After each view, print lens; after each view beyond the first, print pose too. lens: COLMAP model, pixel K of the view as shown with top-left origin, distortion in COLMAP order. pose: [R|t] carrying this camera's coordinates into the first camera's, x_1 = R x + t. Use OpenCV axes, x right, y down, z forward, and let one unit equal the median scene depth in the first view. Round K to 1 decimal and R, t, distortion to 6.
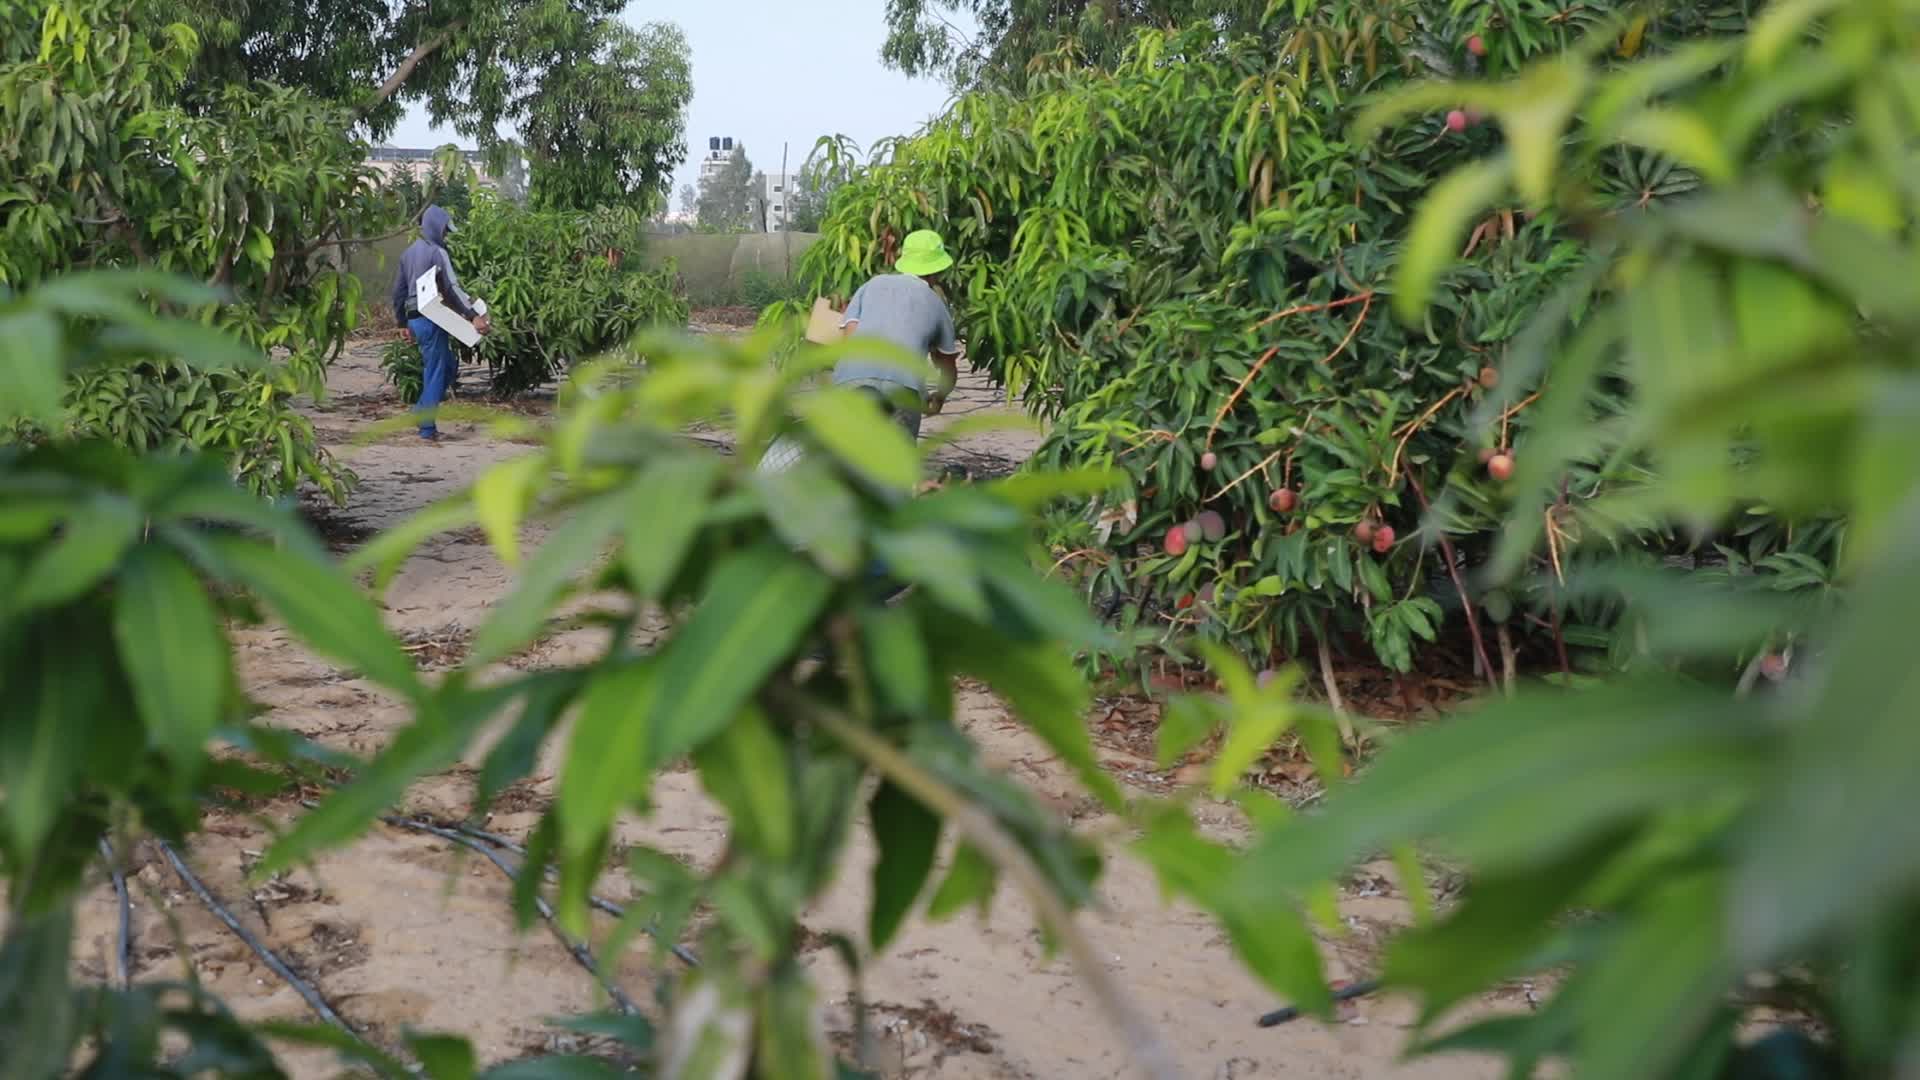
lens RADIAL K [[1529.5, 0, 958.4], [0, 1529.5, 539.9], [0, 0, 1]] dist [-0.004416, -0.000621]
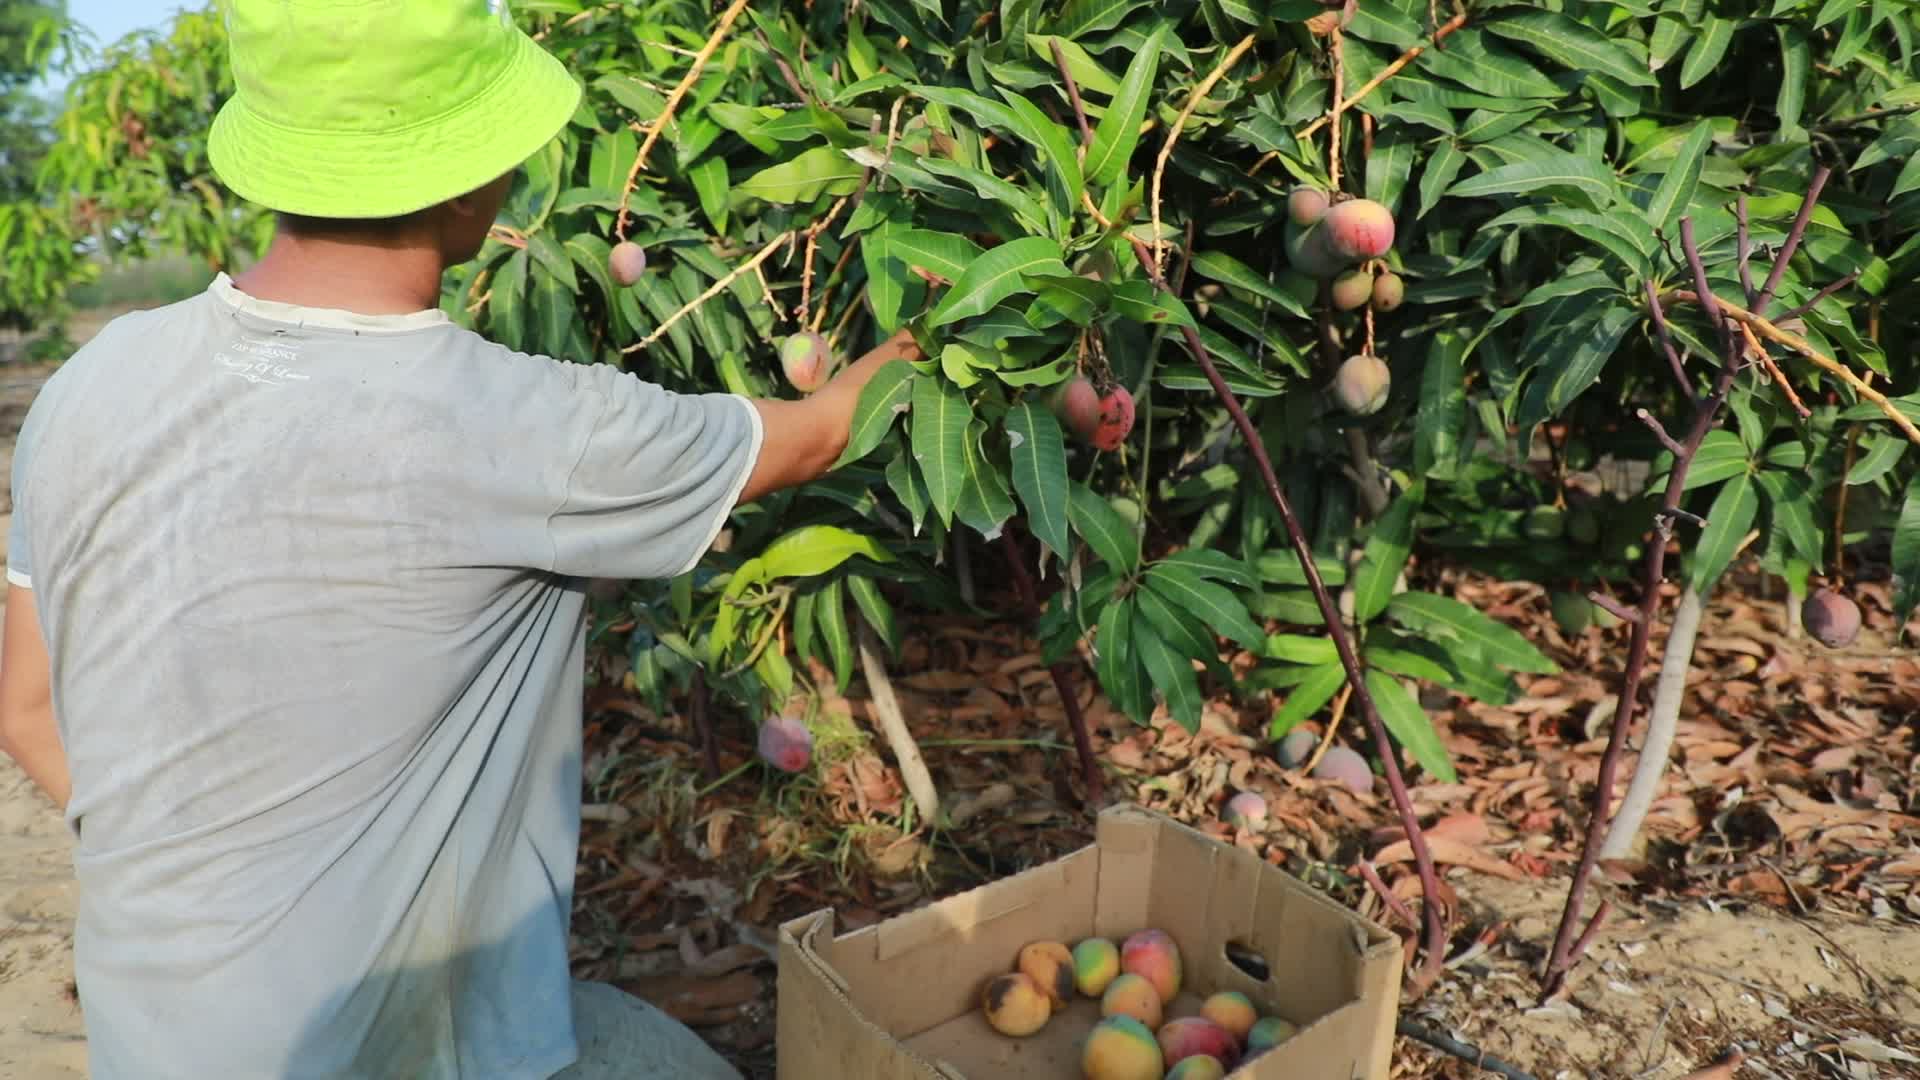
lens RADIAL K [[1529.5, 0, 956.0], [0, 1529.5, 541.6], [0, 0, 1]] dist [-0.004416, -0.000621]
pose [[0.907127, -0.099819, 0.408848, 0.063119], [0.071964, 0.993948, 0.083000, -0.004293], [-0.414658, -0.045869, 0.908820, 0.536320]]
